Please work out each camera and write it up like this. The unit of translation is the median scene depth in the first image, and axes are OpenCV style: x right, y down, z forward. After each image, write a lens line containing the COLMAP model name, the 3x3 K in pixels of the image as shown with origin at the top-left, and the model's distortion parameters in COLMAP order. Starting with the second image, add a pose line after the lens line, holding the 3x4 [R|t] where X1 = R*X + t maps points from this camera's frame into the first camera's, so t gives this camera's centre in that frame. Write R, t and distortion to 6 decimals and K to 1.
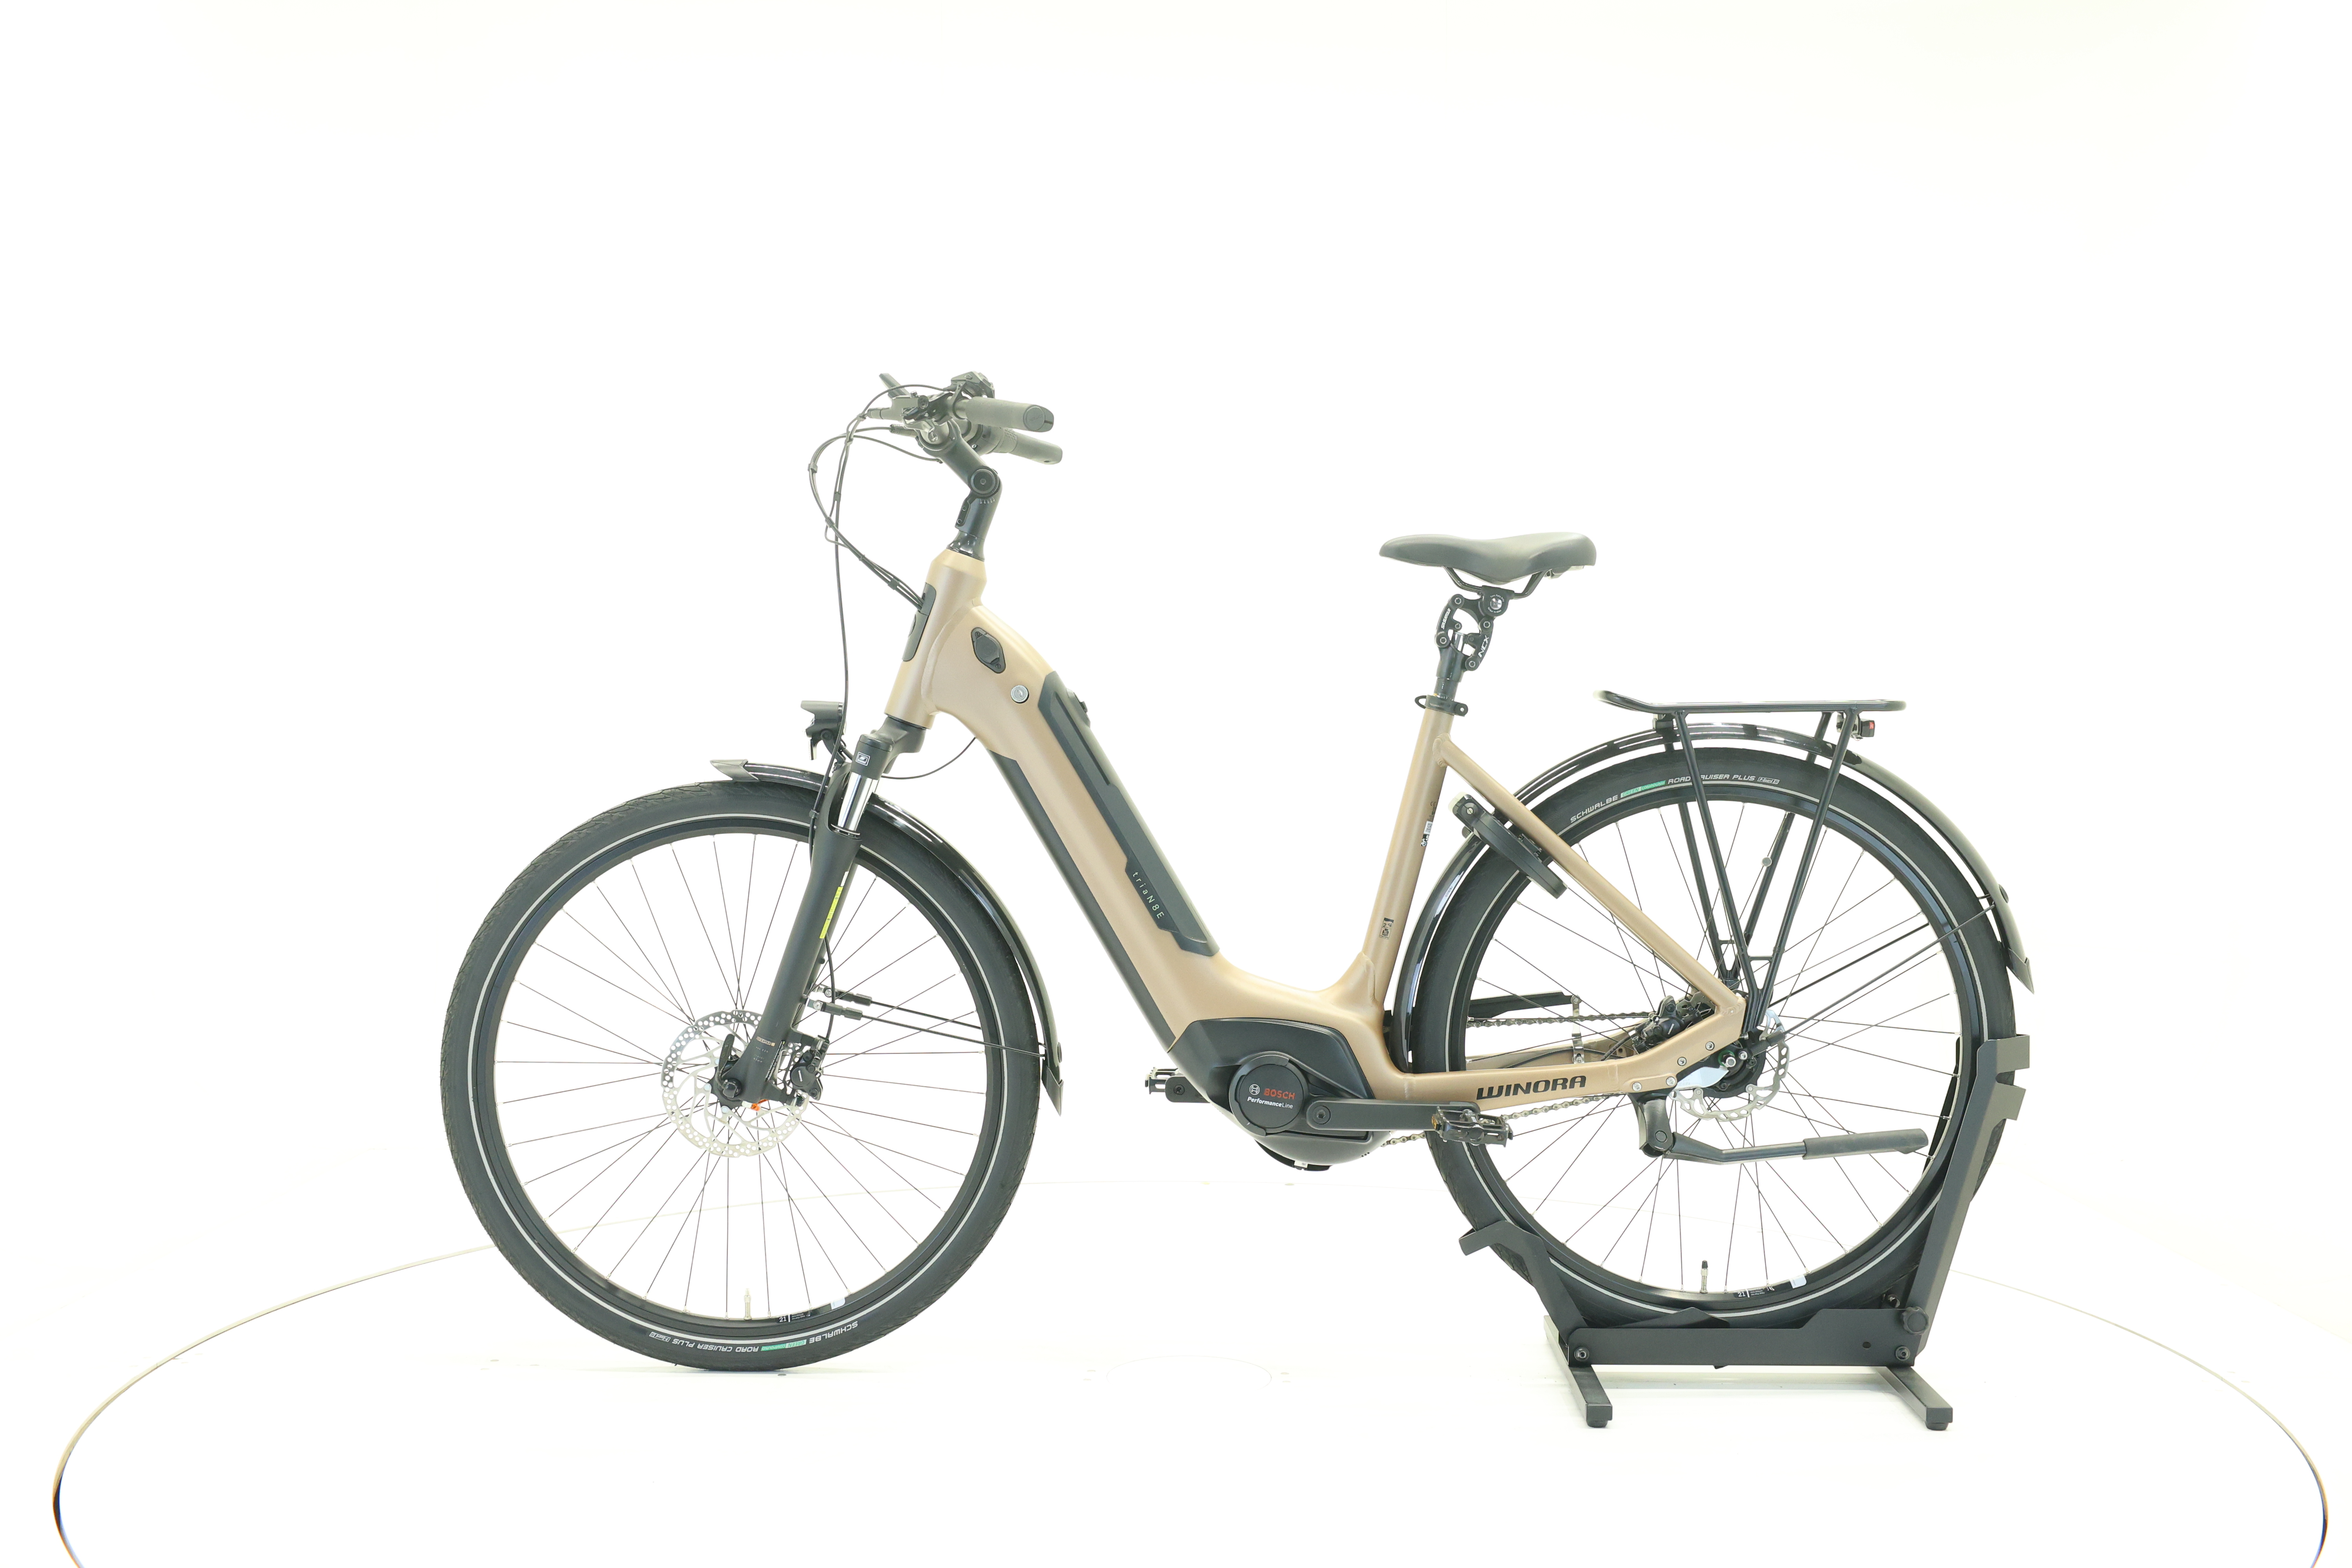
lens RADIAL K [[2481.9, 0, 1173.0], [0, 2481.9, 778.9], [0, 0, 1]] dist [0.015461, 0.000000]
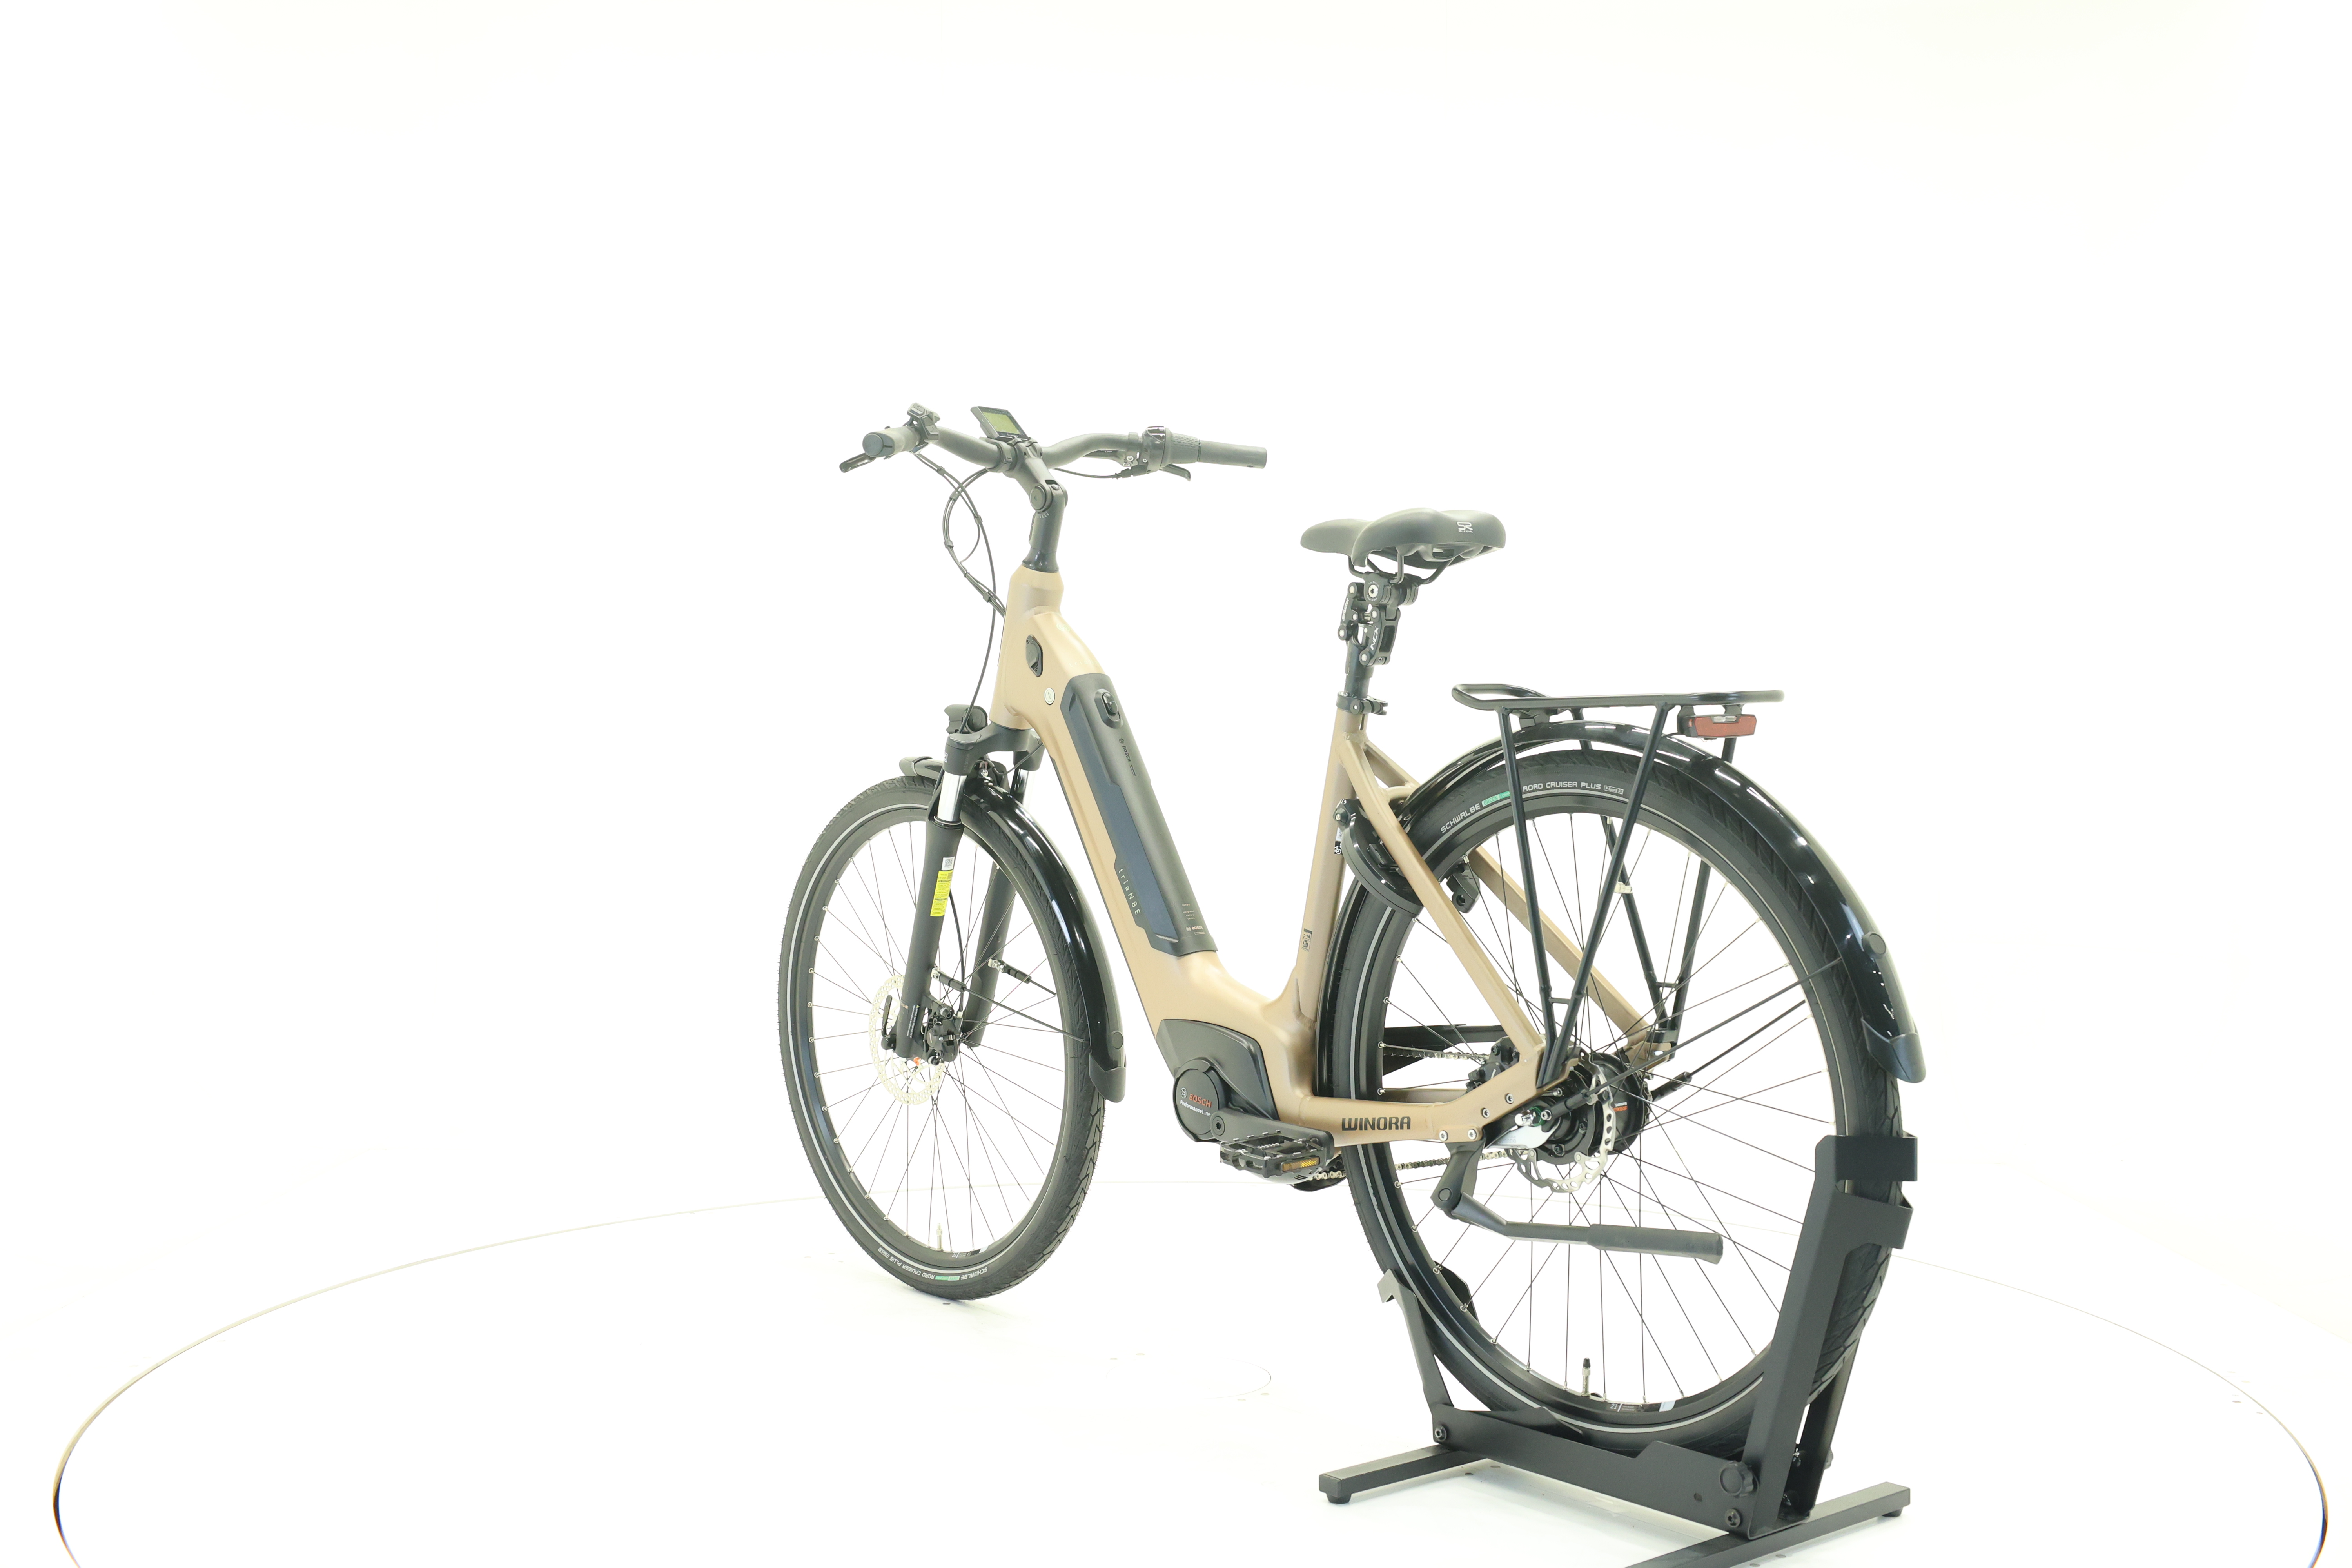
lens RADIAL K [[2481.9, 0, 1173.6], [0, 2481.9, 775.1], [0, 0, 1]] dist [0.015461, 0.000000]
pose [[0.649717, 0.011911, -0.760083, 0.766549], [-0.013341, 0.999902, 0.004265, -0.005677], [0.760059, 0.007370, 0.649812, 0.347254]]
